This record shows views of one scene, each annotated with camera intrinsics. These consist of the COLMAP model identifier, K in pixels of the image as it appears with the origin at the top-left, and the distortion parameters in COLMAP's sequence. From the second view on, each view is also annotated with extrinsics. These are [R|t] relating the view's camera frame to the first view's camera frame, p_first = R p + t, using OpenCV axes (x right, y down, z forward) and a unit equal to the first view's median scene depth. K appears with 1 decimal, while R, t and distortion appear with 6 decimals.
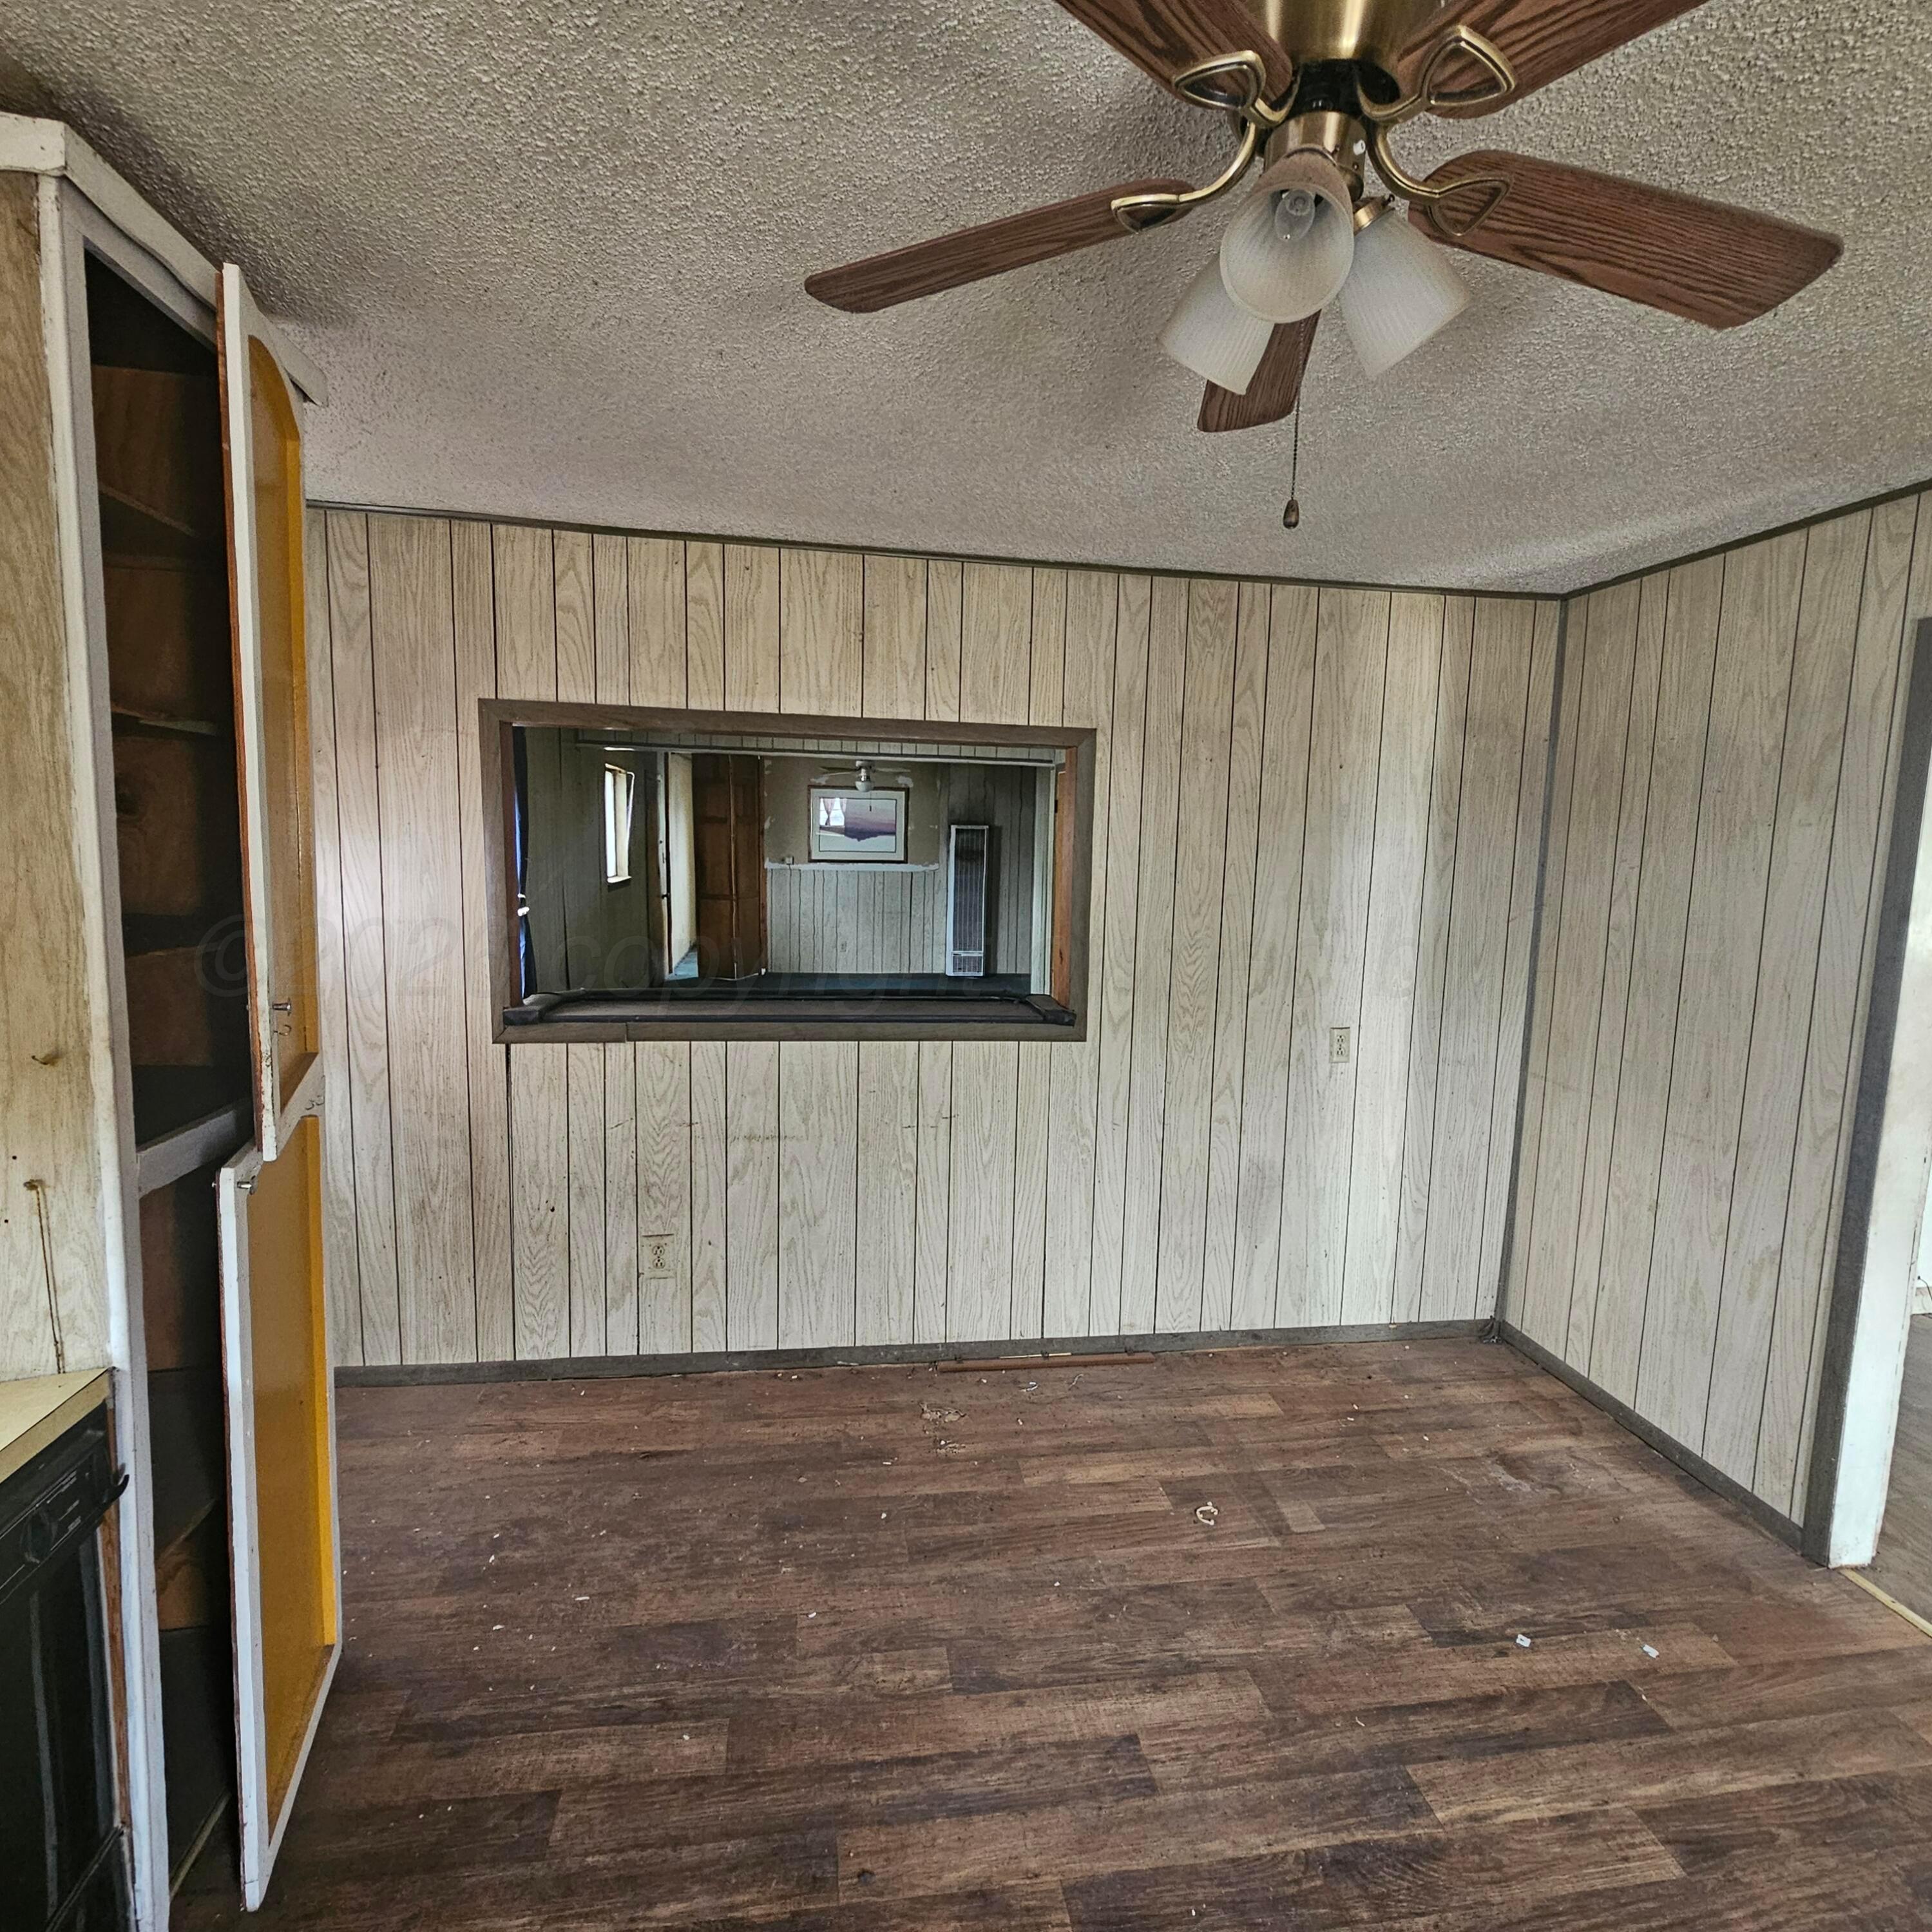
lens RADIAL K [[1051.6, 0, 964.3], [0, 1051.6, 955.6], [0, 0, 1]] dist [-0.004650, -0.000155]
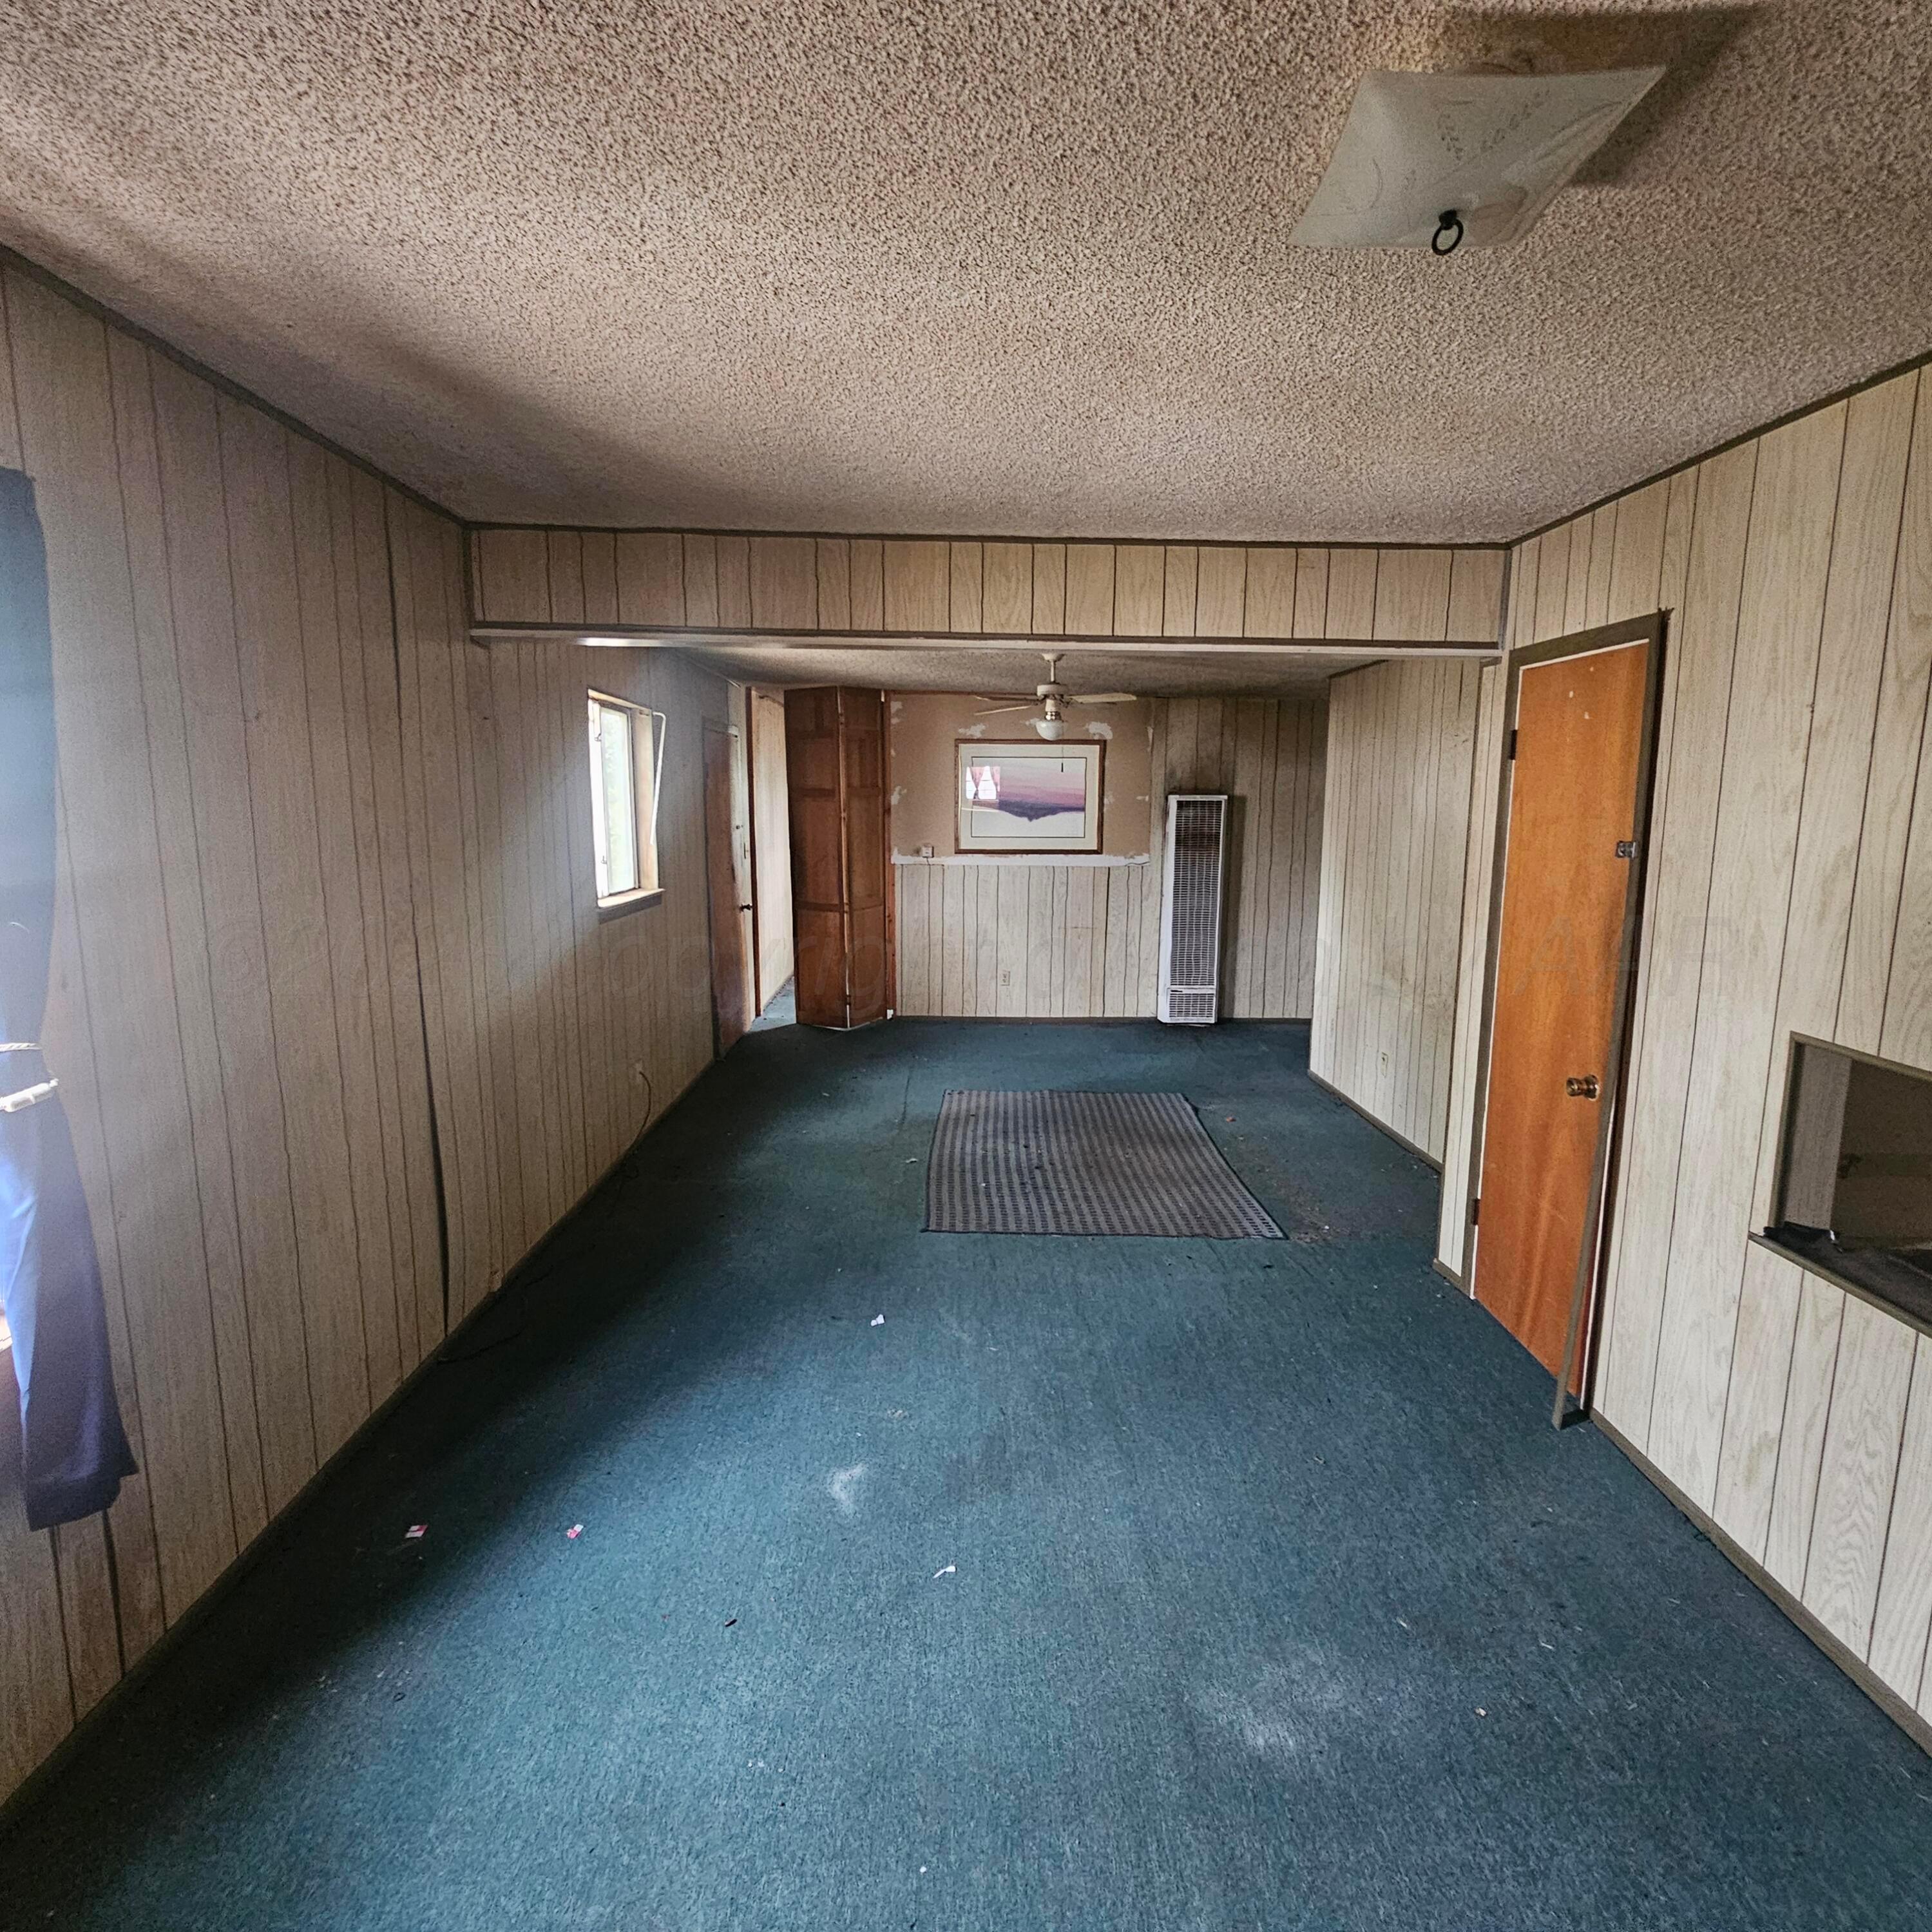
lens RADIAL K [[1051.6, 0, 972.6], [0, 1051.6, 968.5], [0, 0, 1]] dist [-0.004650, -0.000155]
pose [[0.992124, 0.005788, -0.125123, -0.051991], [-0.001227, 0.999333, 0.036497, -0.039455], [0.125251, -0.036056, 0.991470, 0.326910]]
